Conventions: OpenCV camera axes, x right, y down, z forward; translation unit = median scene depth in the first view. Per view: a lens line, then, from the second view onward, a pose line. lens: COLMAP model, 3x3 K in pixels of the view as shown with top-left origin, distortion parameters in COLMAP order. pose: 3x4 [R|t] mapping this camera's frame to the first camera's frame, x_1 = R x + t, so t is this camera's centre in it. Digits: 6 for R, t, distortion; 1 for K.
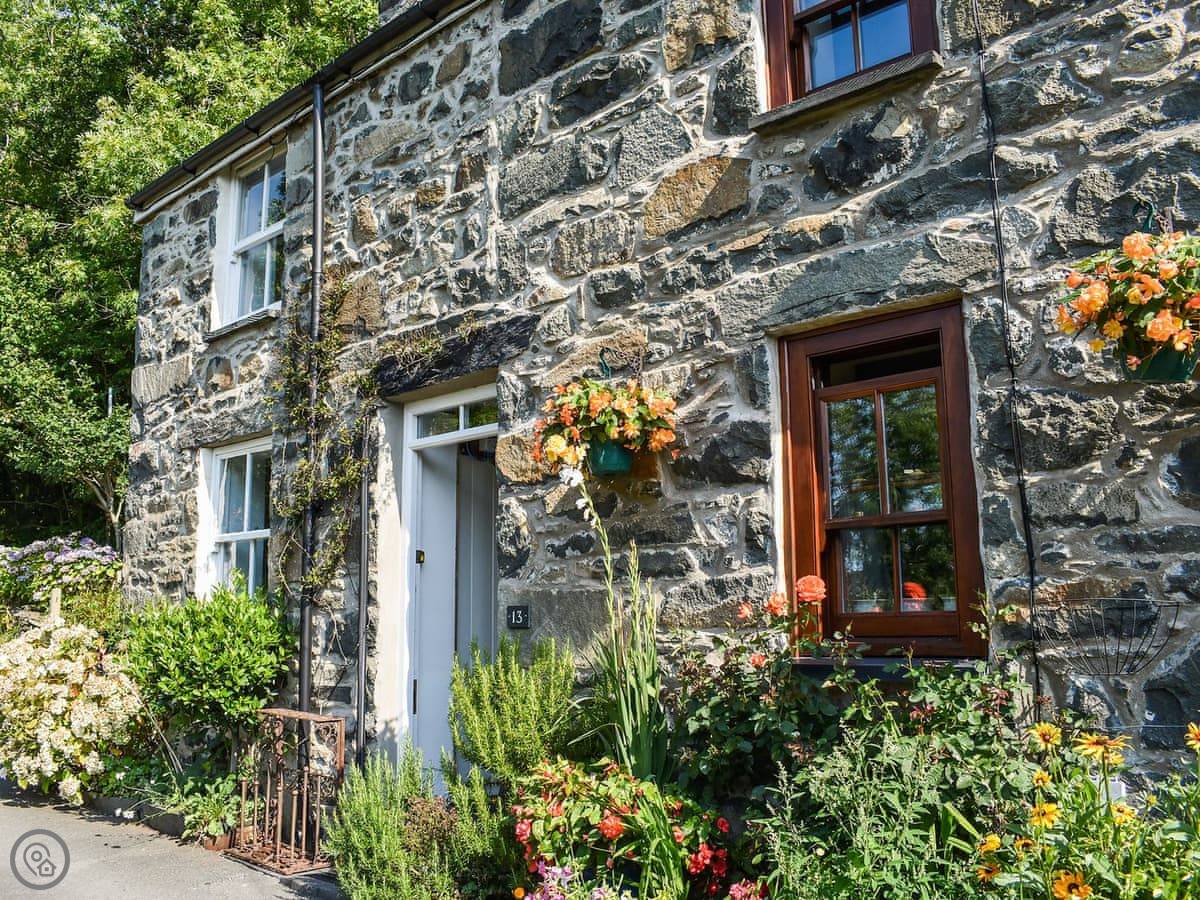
lens RADIAL K [[1070.6, 0, 600.0], [0, 1070.6, 450.0], [0, 0, 1]] dist [-0.097578, 0.008360]
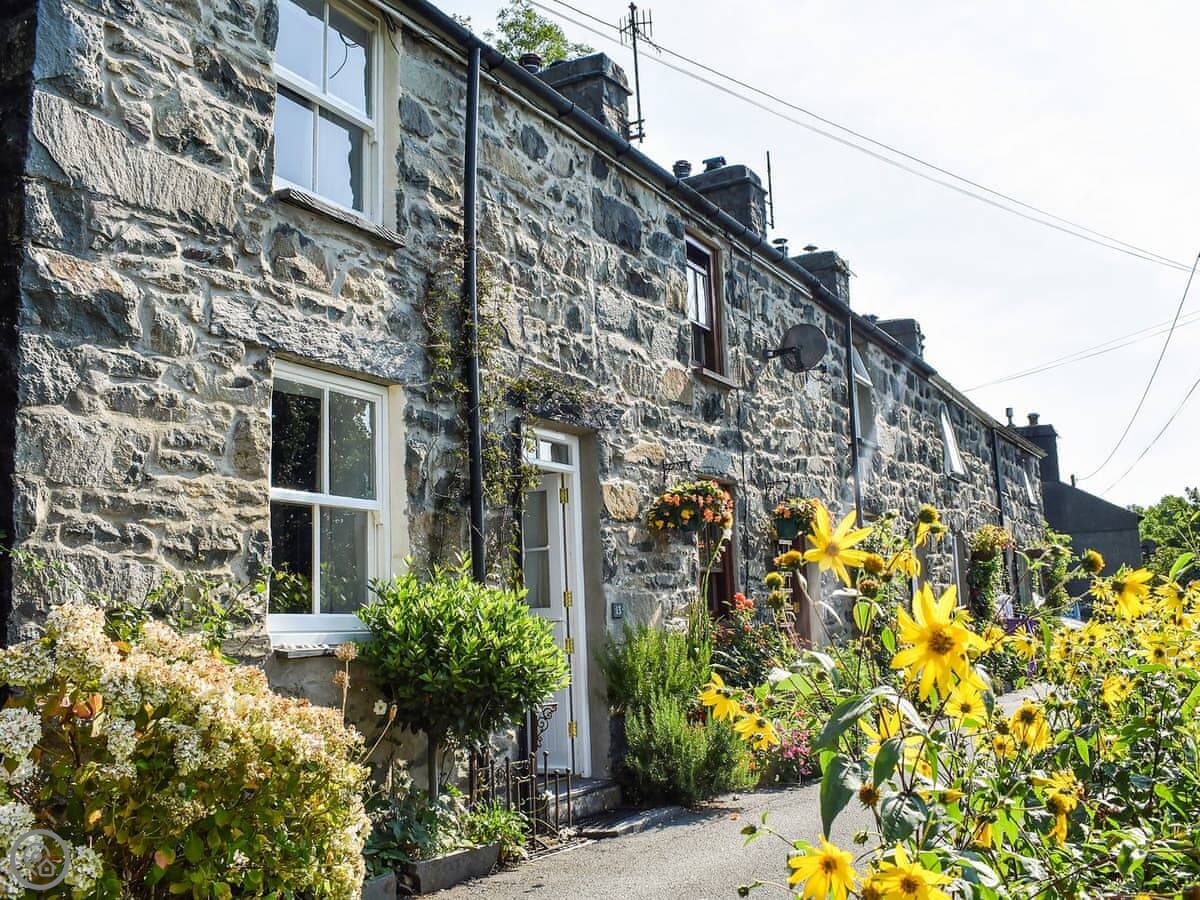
lens RADIAL K [[1149.3, 0, 600.0], [0, 1149.3, 450.0], [0, 0, 1]] dist [-0.079663, 0.008897]
pose [[-0.244831, 0.161380, 0.956041, -1.498208], [-0.121236, 0.973216, -0.195326, 0.234302], [-0.961956, -0.163728, -0.218709, 1.300057]]
